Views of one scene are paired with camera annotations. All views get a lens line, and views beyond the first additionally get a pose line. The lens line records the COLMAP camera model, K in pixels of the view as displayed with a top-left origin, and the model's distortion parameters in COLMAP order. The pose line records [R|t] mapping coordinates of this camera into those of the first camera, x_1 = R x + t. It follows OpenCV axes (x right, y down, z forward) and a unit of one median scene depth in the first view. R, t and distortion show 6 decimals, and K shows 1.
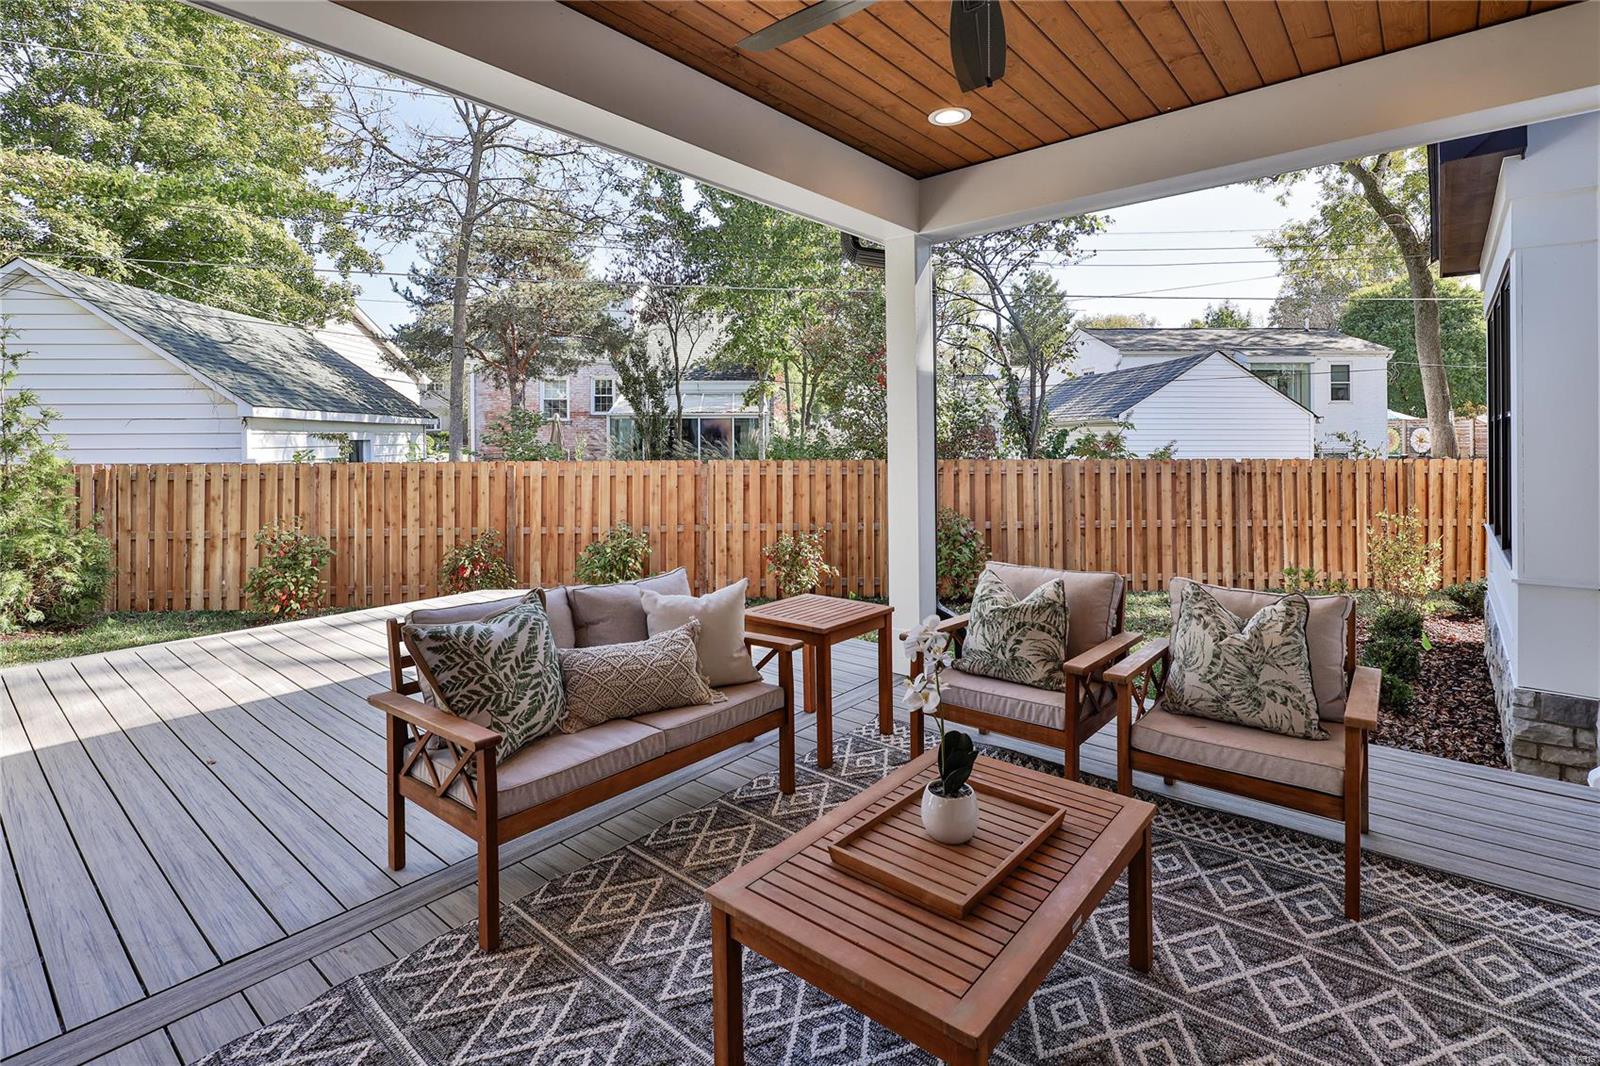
lens RADIAL K [[761.3, 0, 793.3], [0, 761.3, 533.4], [0, 0, 1]] dist [-0.001384, -0.000309]
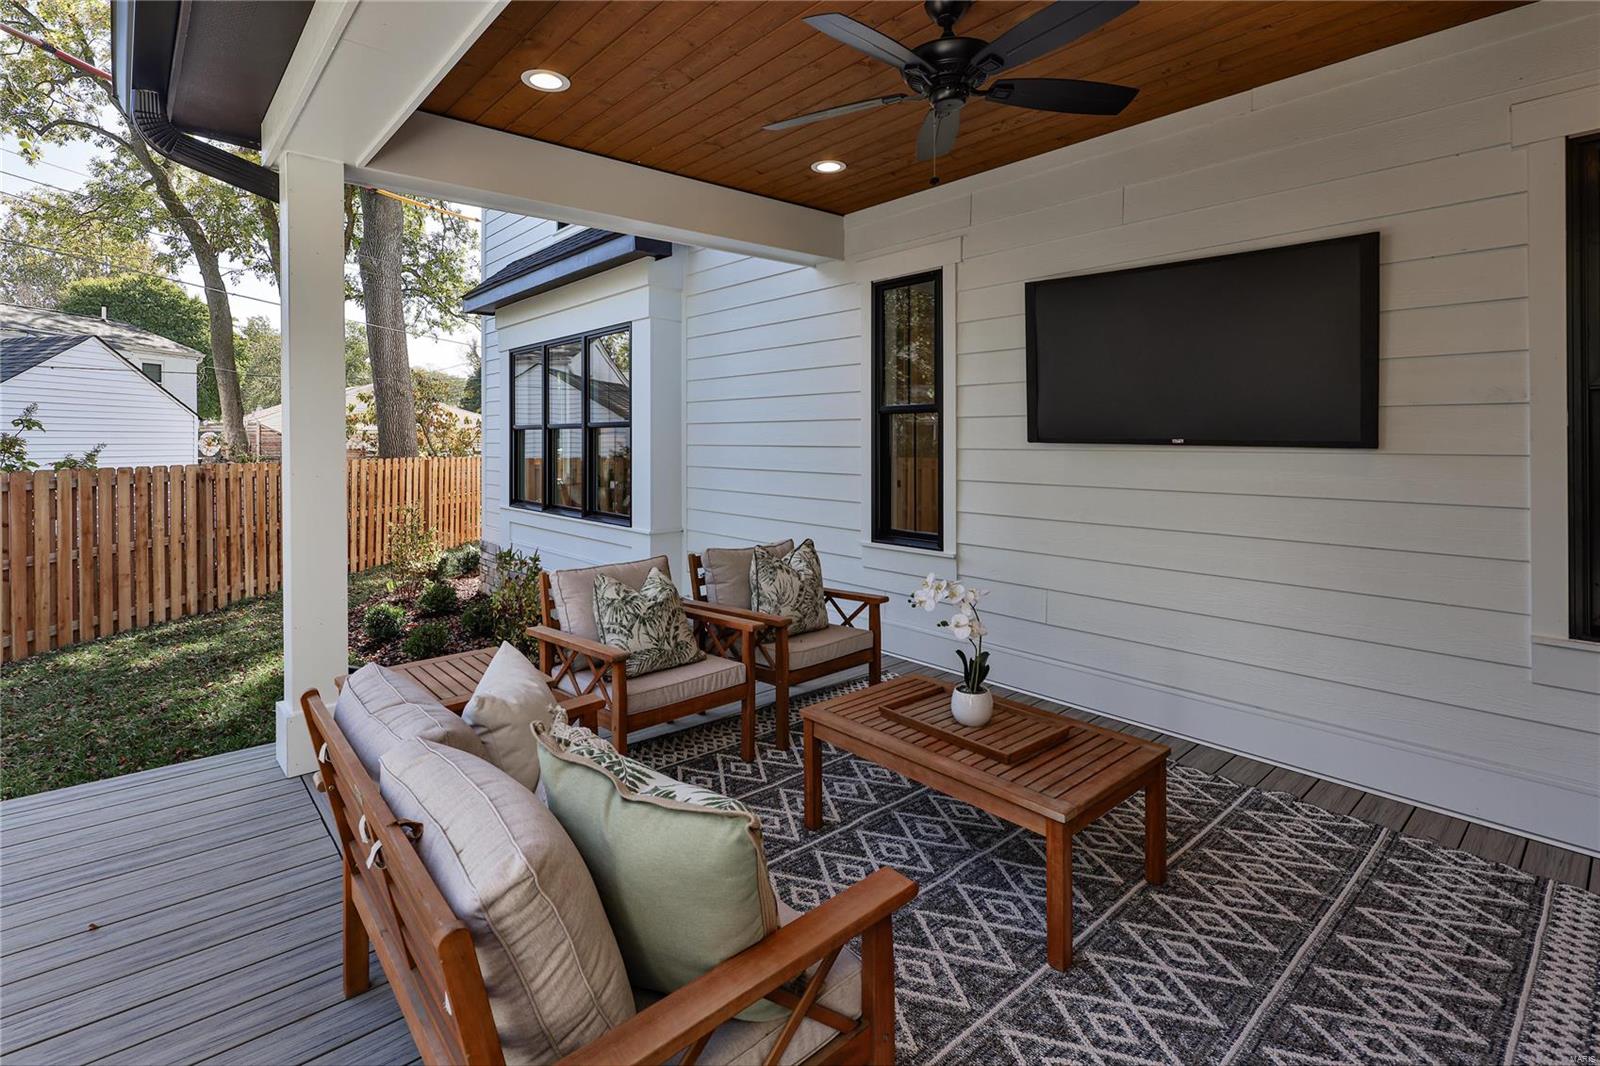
lens RADIAL K [[761.3, 0, 793.7], [0, 761.3, 532.5], [0, 0, 1]] dist [-0.001384, -0.000309]
pose [[0.151488, -0.117847, 0.981409, -0.186787], [0.124697, 0.987214, 0.099297, -0.019919], [-0.980562, 0.107336, 0.164246, 0.169005]]
